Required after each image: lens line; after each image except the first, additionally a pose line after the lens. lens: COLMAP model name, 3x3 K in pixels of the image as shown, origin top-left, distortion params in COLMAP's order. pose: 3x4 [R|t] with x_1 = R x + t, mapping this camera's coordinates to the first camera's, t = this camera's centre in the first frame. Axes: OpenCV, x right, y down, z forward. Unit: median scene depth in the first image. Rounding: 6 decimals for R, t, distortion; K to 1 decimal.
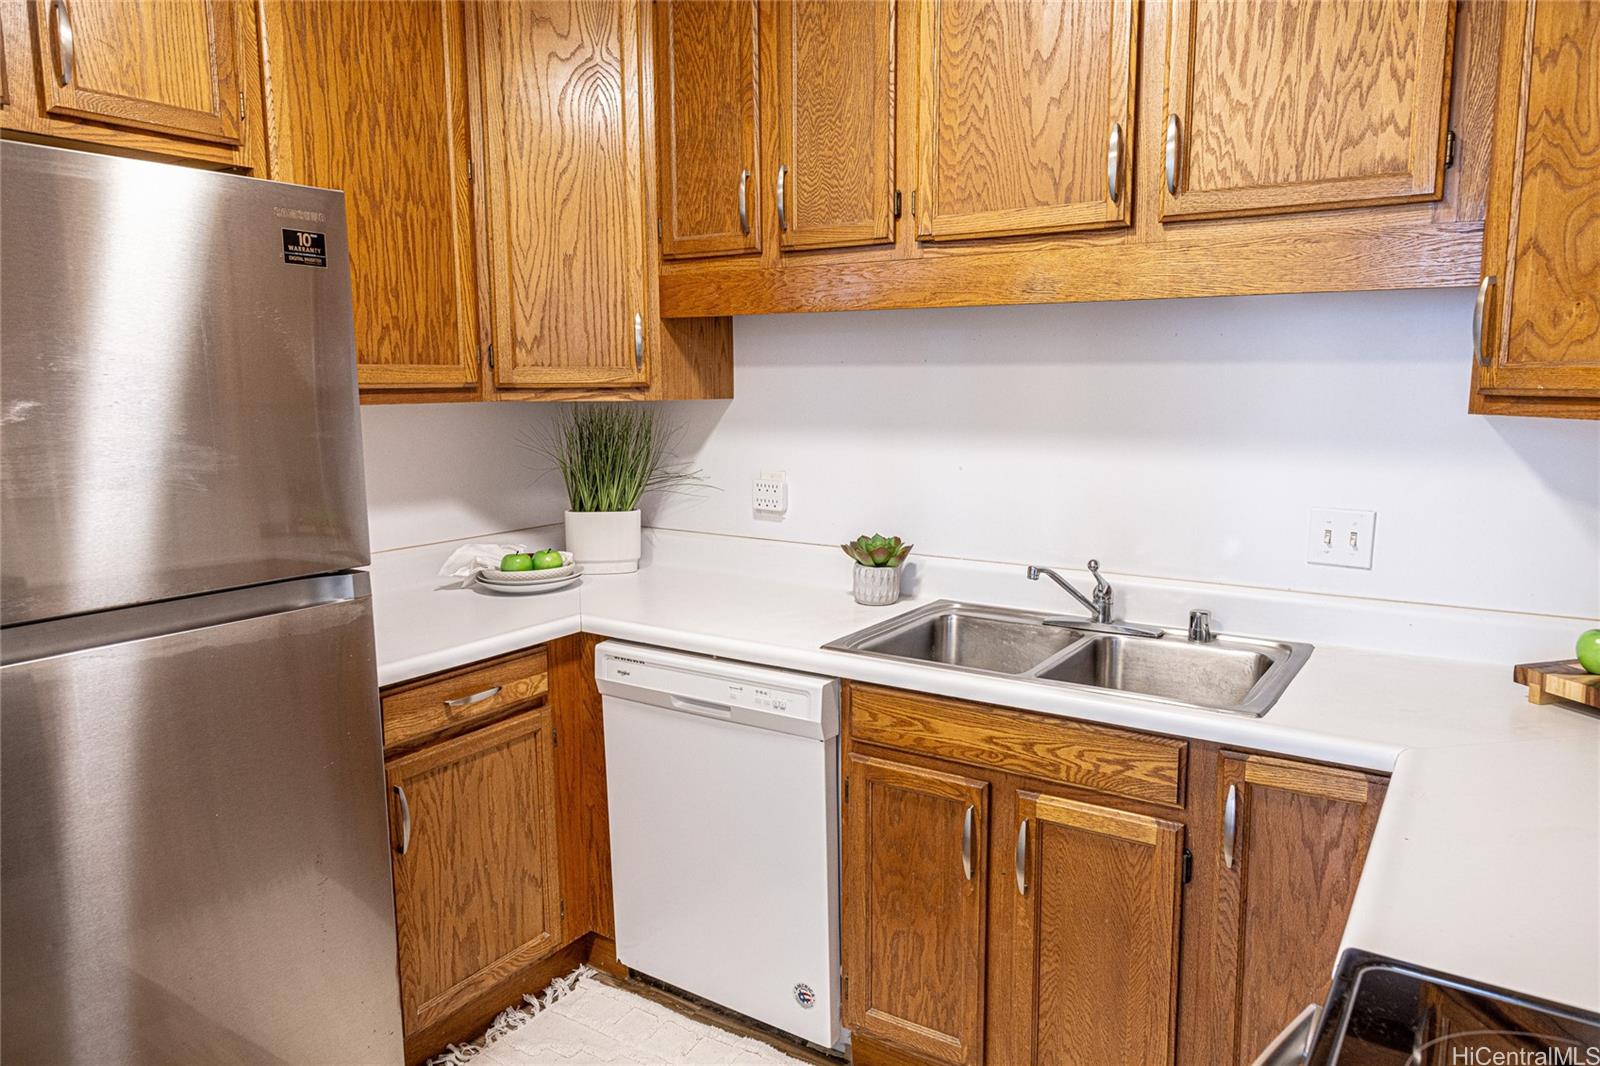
lens RADIAL K [[1075.7, 0, 803.7], [0, 1075.7, 526.0], [0, 0, 1]] dist [0.004655, 0.001247]
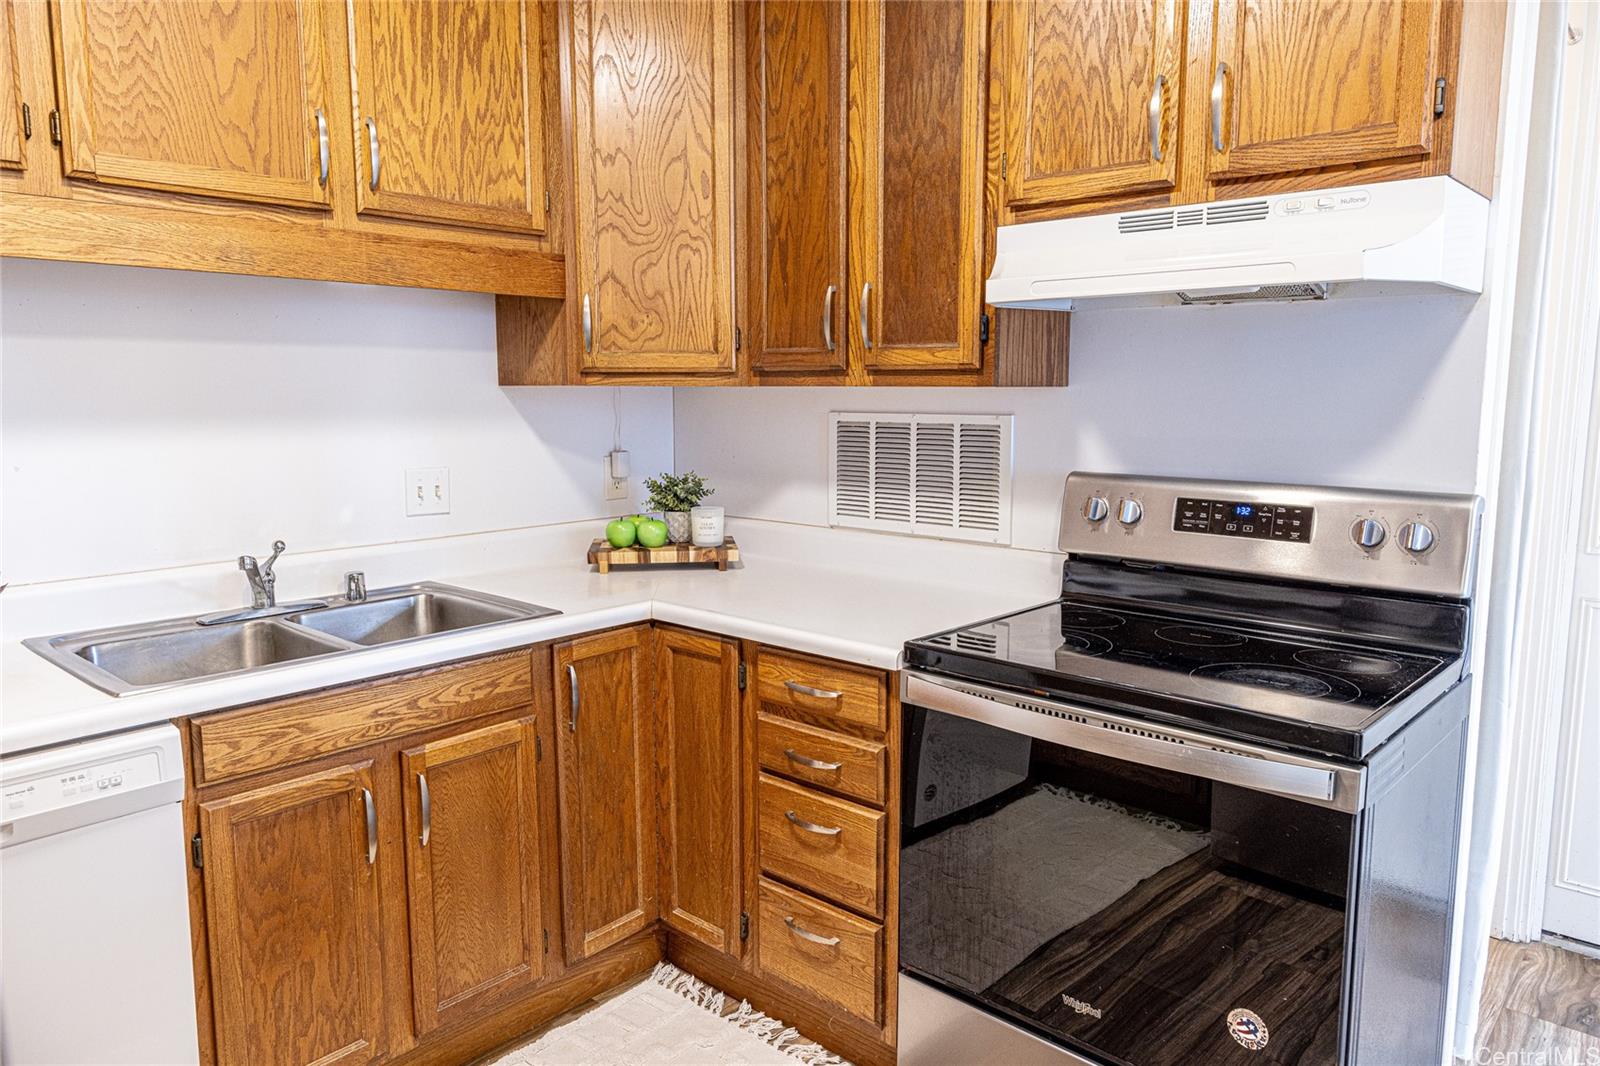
lens RADIAL K [[1075.7, 0, 803.7], [0, 1075.7, 526.0], [0, 0, 1]] dist [0.004655, 0.001247]
pose [[0.149809, -0.124952, 0.980788, -0.633025], [0.136254, 0.985127, 0.104693, -0.020140], [-0.979281, 0.117952, 0.164606, 0.371899]]
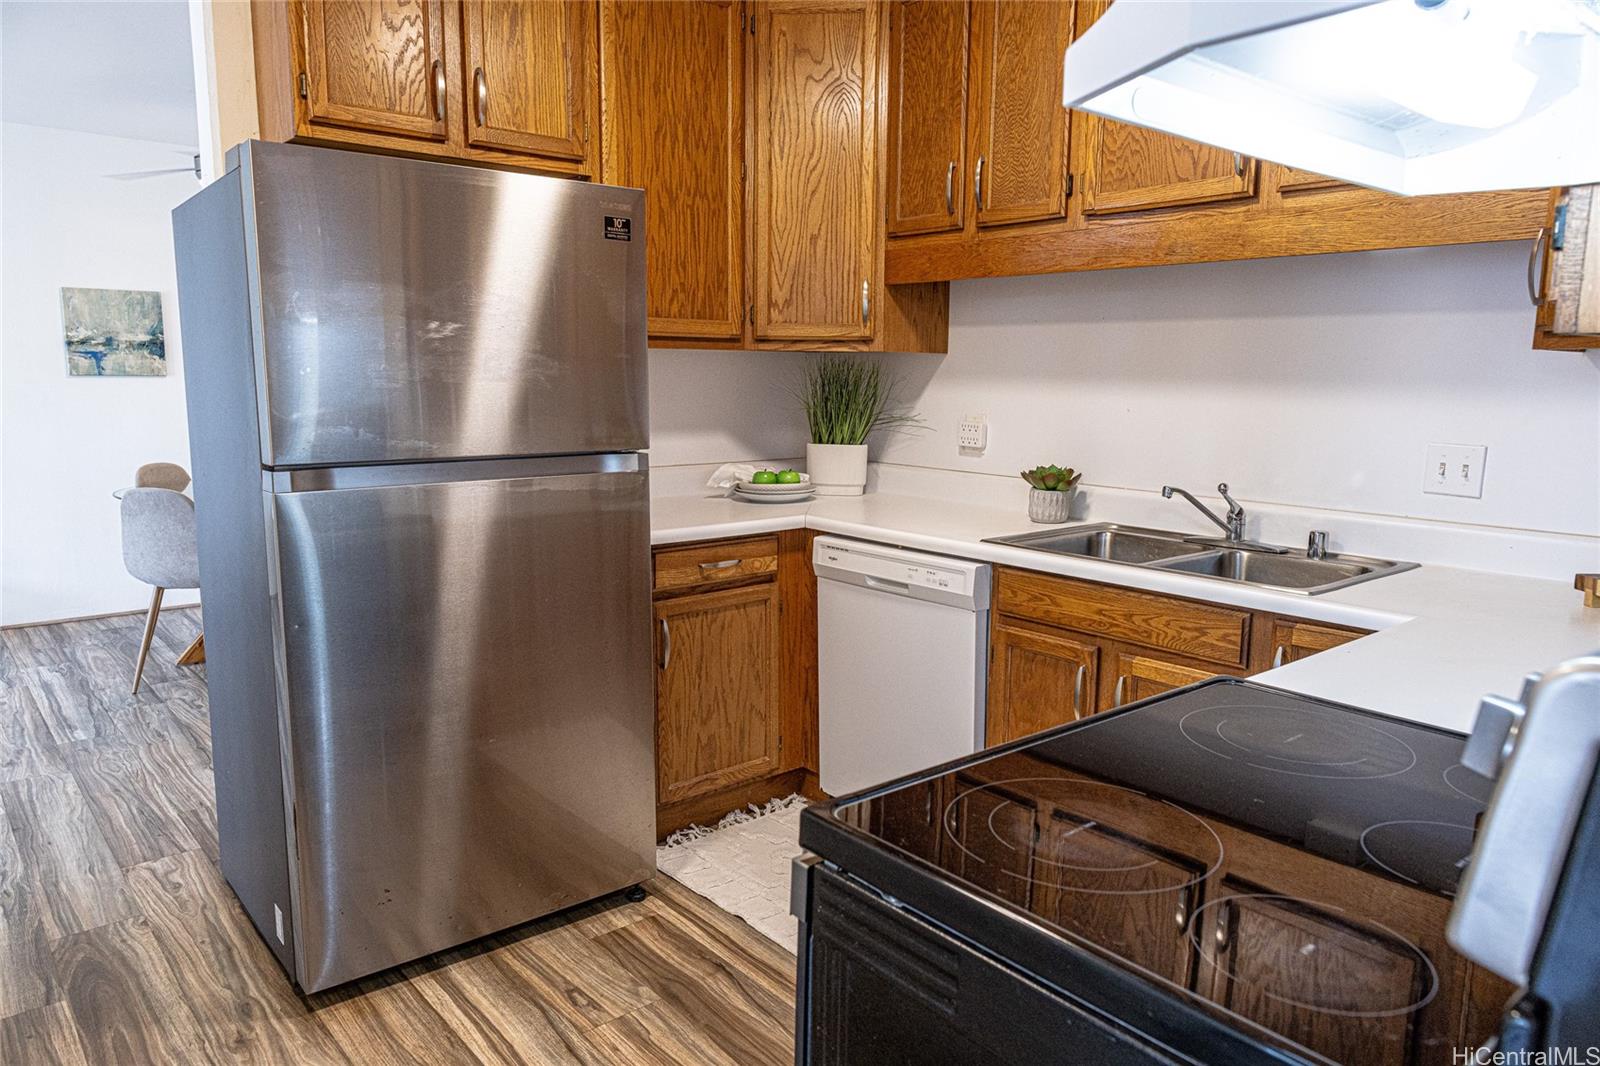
lens RADIAL K [[1085.1, 0, 785.5], [0, 1085.1, 535.4], [0, 0, 1]] dist [0.003121, 0.005081]
pose [[0.956567, 0.056479, -0.285989, 0.156484], [-0.053016, 0.998396, 0.019842, 0.090964], [0.286651, -0.003818, 0.958028, -0.275203]]
